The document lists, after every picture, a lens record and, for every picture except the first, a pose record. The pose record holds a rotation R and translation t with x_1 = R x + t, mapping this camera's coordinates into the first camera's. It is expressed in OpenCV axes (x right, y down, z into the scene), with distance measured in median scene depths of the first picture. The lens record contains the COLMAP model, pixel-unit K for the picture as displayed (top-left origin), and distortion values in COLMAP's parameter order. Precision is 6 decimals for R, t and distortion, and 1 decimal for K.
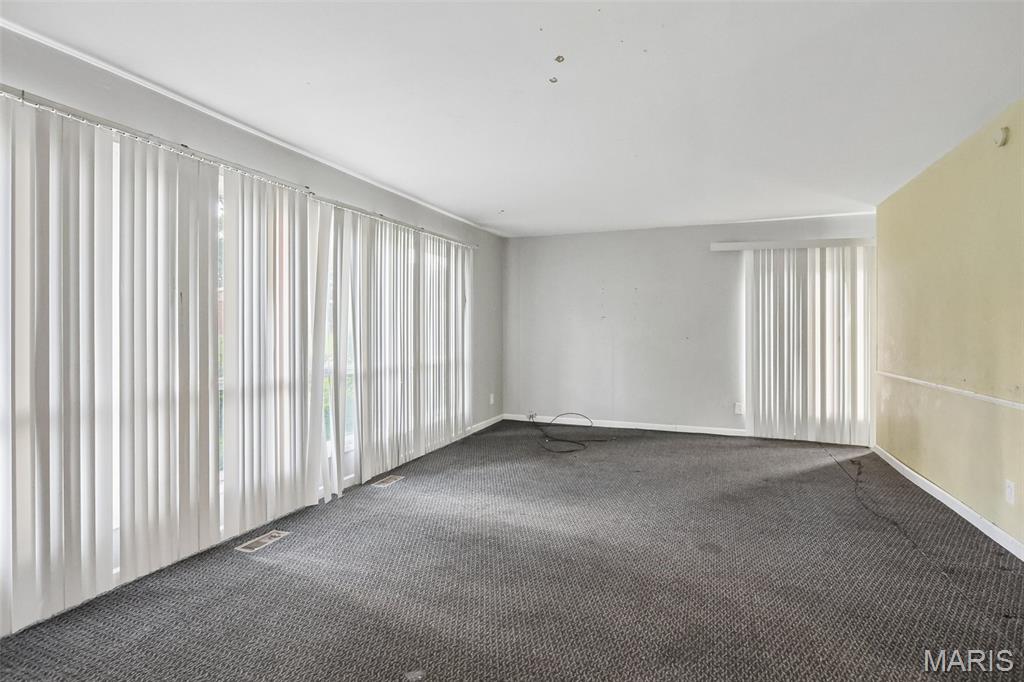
lens RADIAL K [[507.7, 0, 509.9], [0, 507.7, 338.3], [0, 0, 1]] dist [-0.007024, 0.001254]
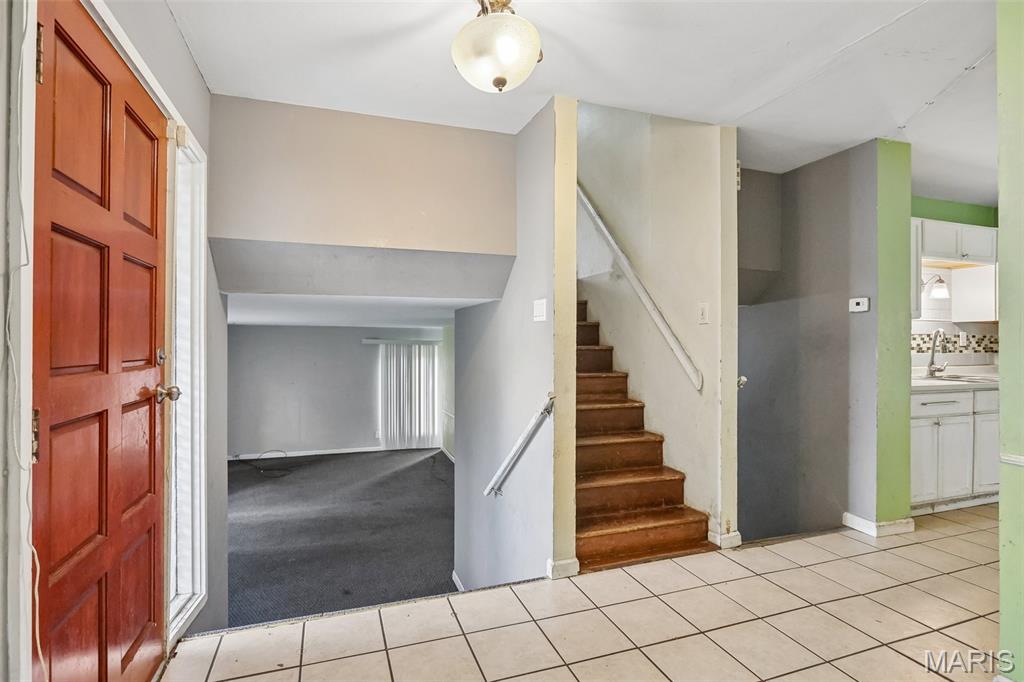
lens RADIAL K [[507.7, 0, 509.9], [0, 507.7, 338.3], [0, 0, 1]] dist [-0.007024, 0.001254]
pose [[0.750053, 0.008200, 0.661327, -0.393654], [0.003344, 0.999863, -0.016191, -0.178032], [-0.661369, 0.014356, 0.749923, -0.664113]]
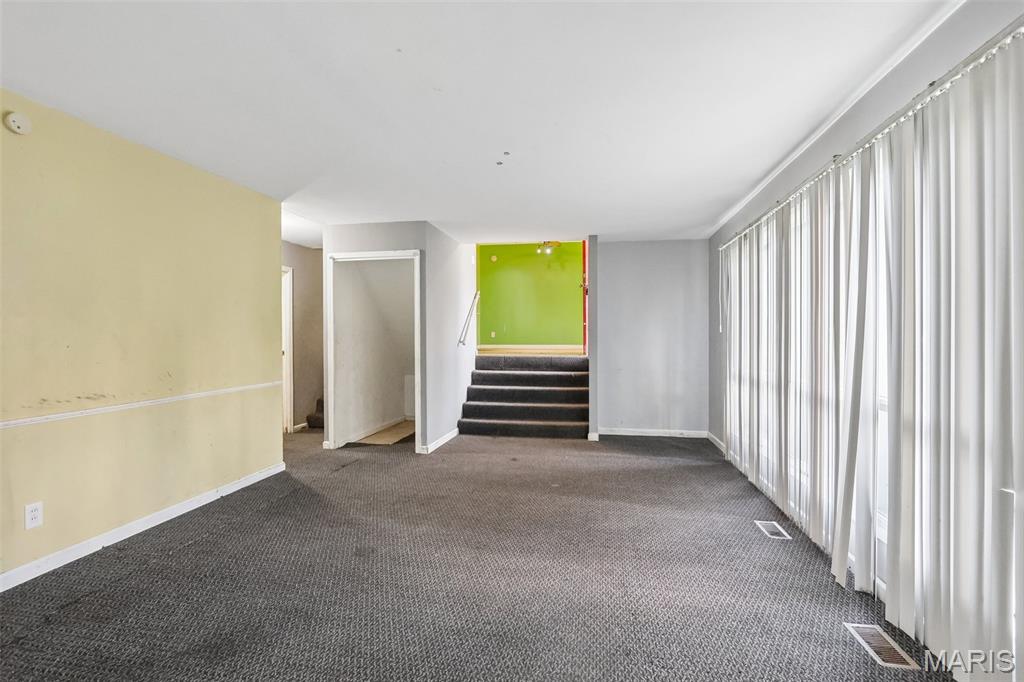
lens RADIAL K [[507.7, 0, 509.9], [0, 507.7, 338.3], [0, 0, 1]] dist [-0.007024, 0.001254]
pose [[-0.980621, 0.007305, -0.195777, 0.163176], [0.003601, 0.999808, 0.019269, -0.024949], [0.195880, 0.018191, -0.980459, 1.107004]]
